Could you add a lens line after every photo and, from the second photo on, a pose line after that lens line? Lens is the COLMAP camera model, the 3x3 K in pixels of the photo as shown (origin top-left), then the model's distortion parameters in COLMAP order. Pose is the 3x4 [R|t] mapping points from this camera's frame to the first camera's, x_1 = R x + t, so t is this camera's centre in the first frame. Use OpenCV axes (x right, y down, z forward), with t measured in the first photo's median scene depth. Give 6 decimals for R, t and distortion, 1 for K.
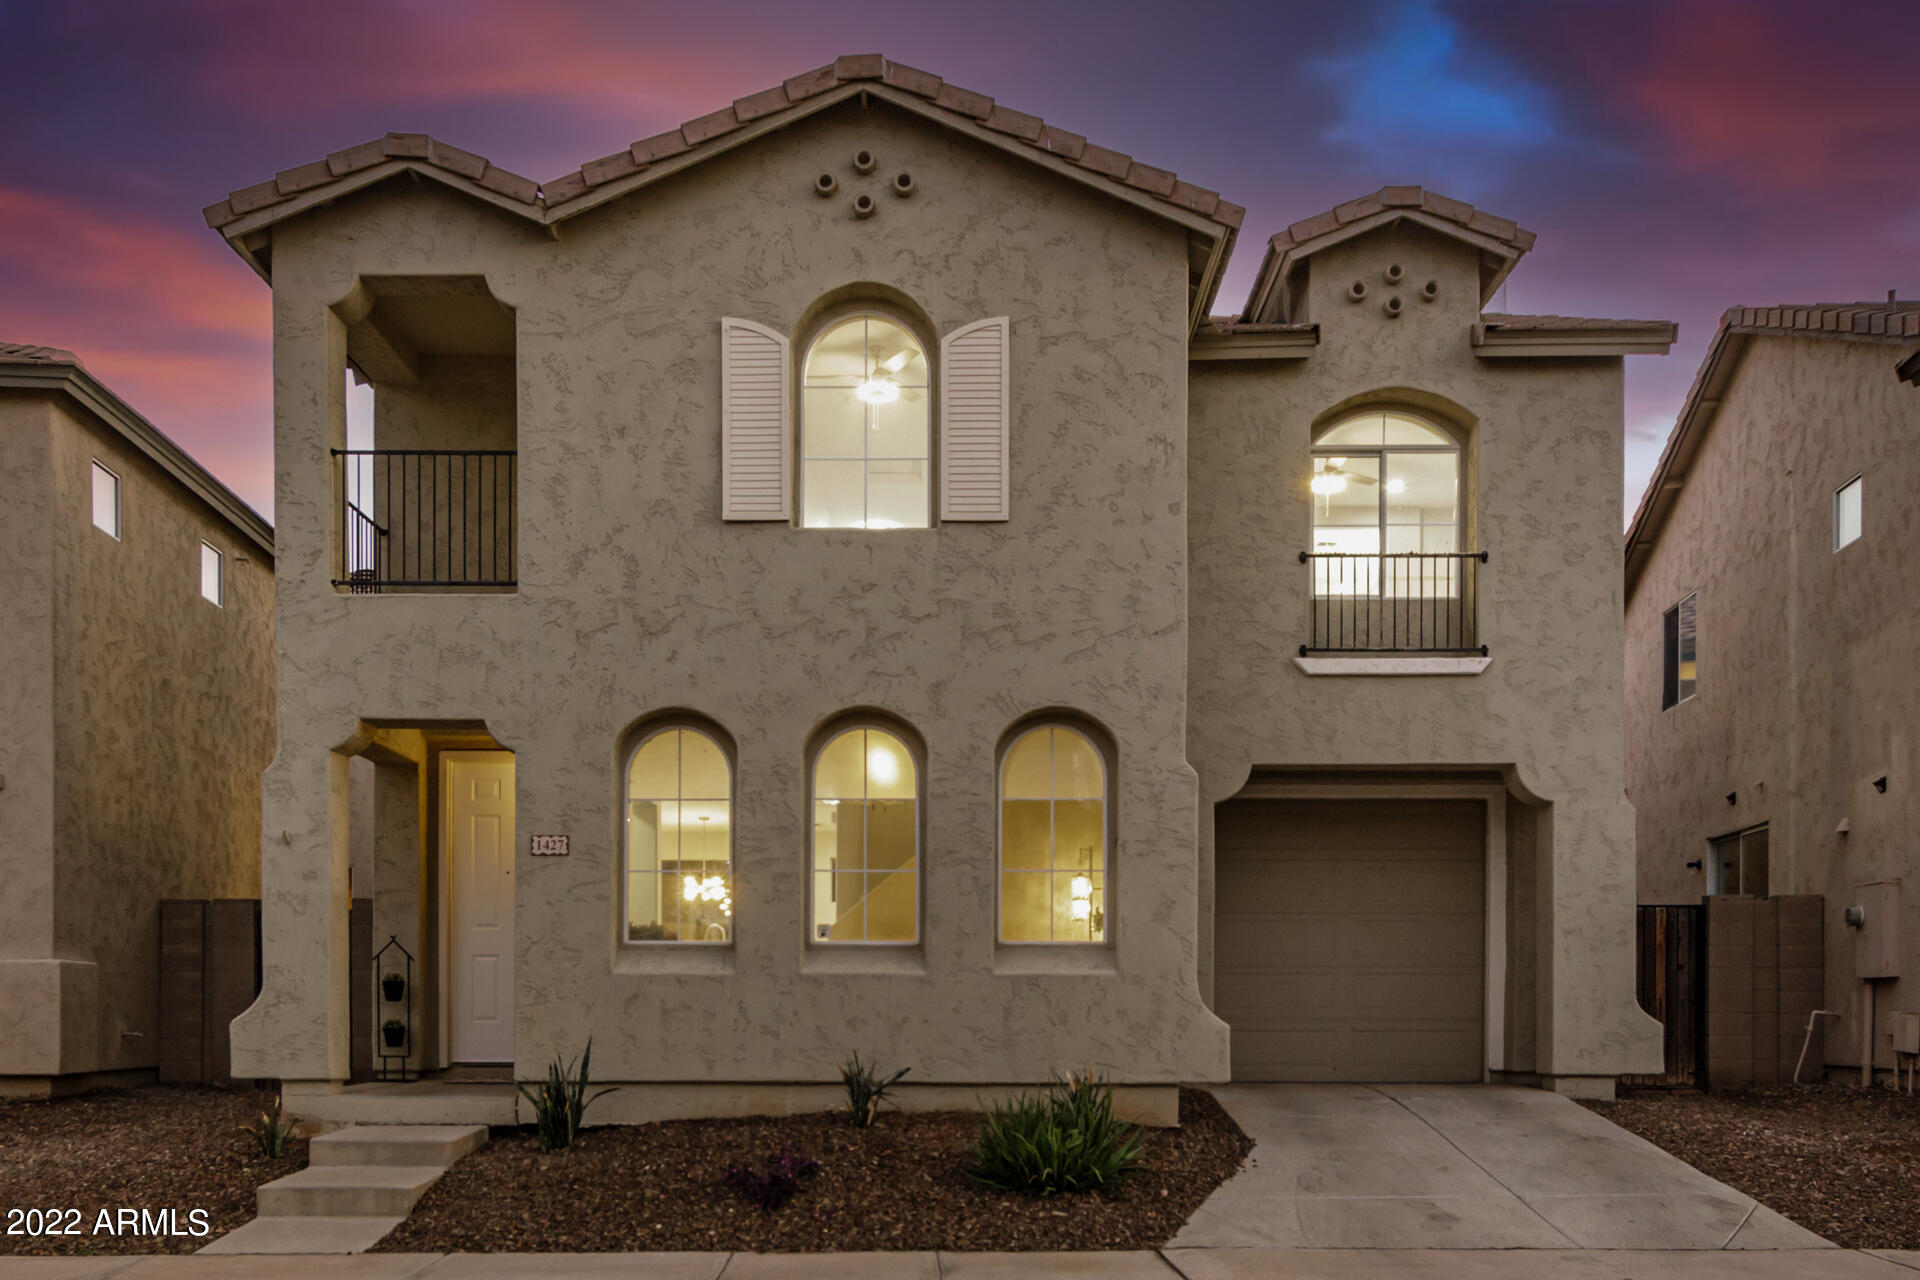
lens RADIAL K [[899.7, 0, 943.6], [0, 899.7, 651.6], [0, 0, 1]] dist [0.005131, -0.000438]
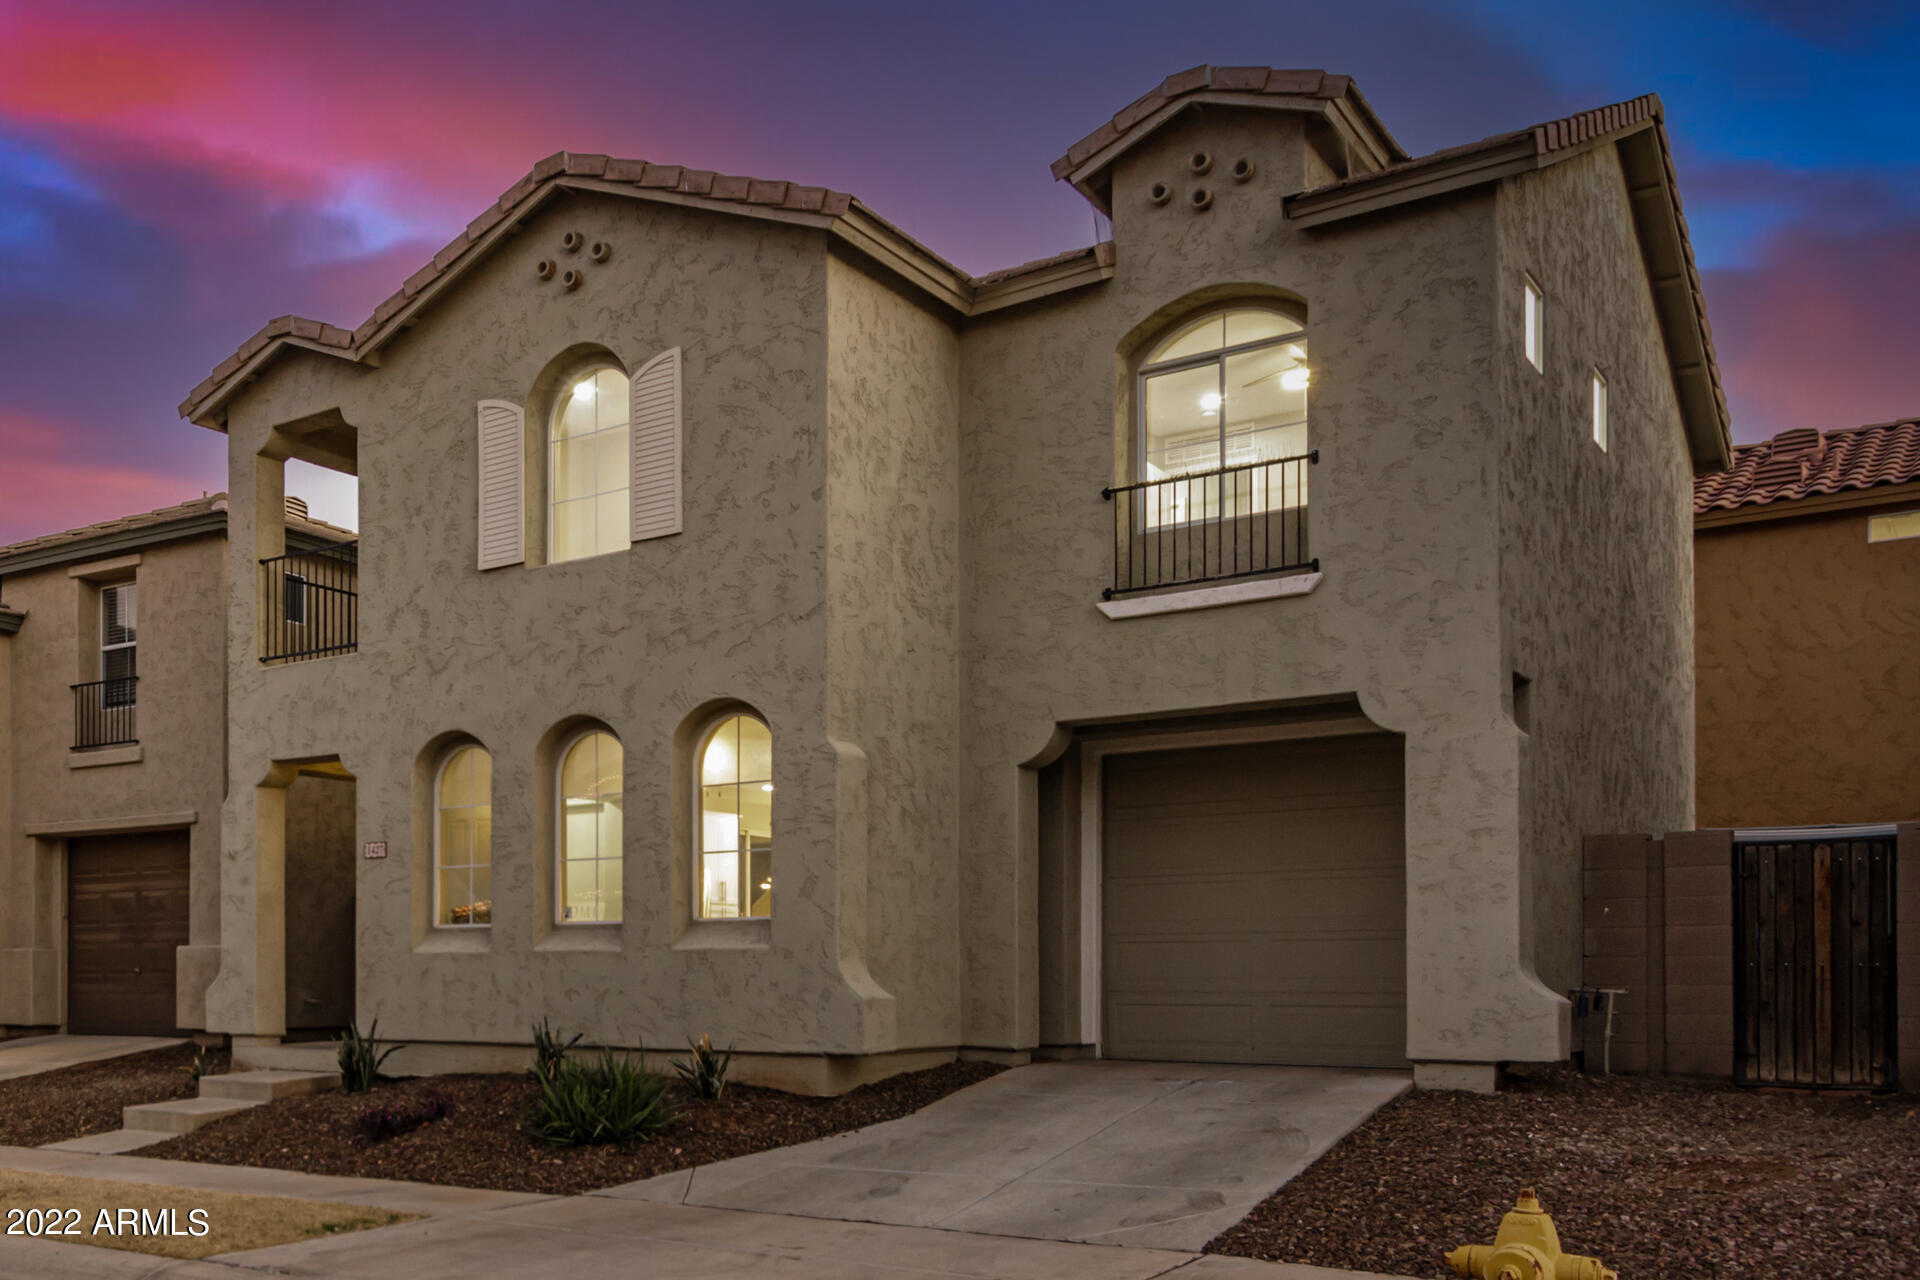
lens RADIAL K [[921.5, 0, 867.2], [0, 921.5, 584.1], [0, 0, 1]] dist [0.001427, -0.000270]
pose [[0.930131, -0.145779, -0.337053, 0.626466], [0.135456, 0.989306, -0.054081, 0.008533], [0.341332, 0.004647, 0.939931, 0.017867]]
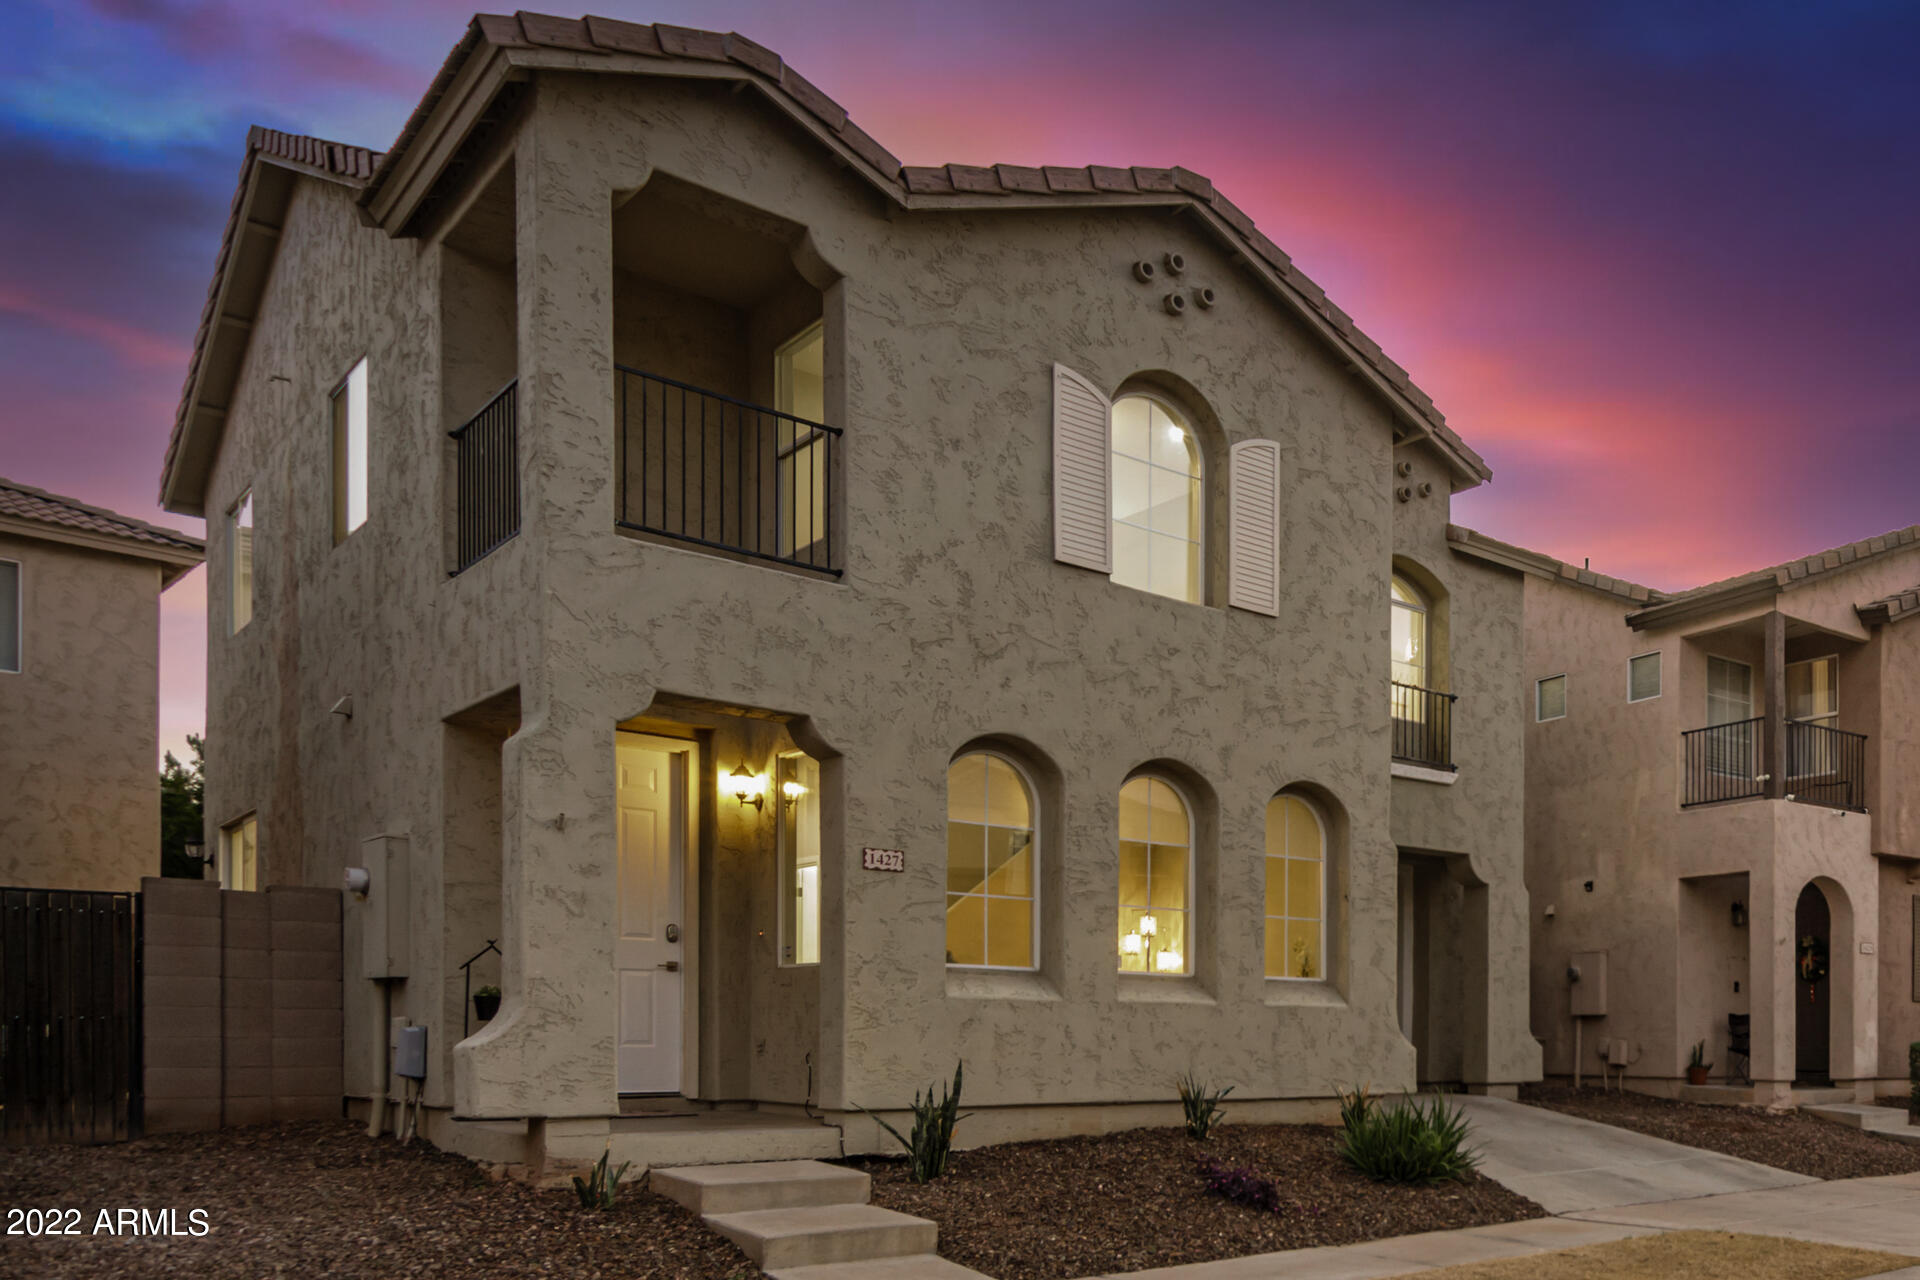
lens RADIAL K [[905.7, 0, 972.7], [0, 905.7, 653.1], [0, 0, 1]] dist [0.010646, -0.004288]
pose [[0.888085, 0.180804, 0.422628, -0.738602], [-0.173924, 0.983213, -0.055153, 0.033660], [-0.425506, -0.024525, 0.904623, 0.089497]]
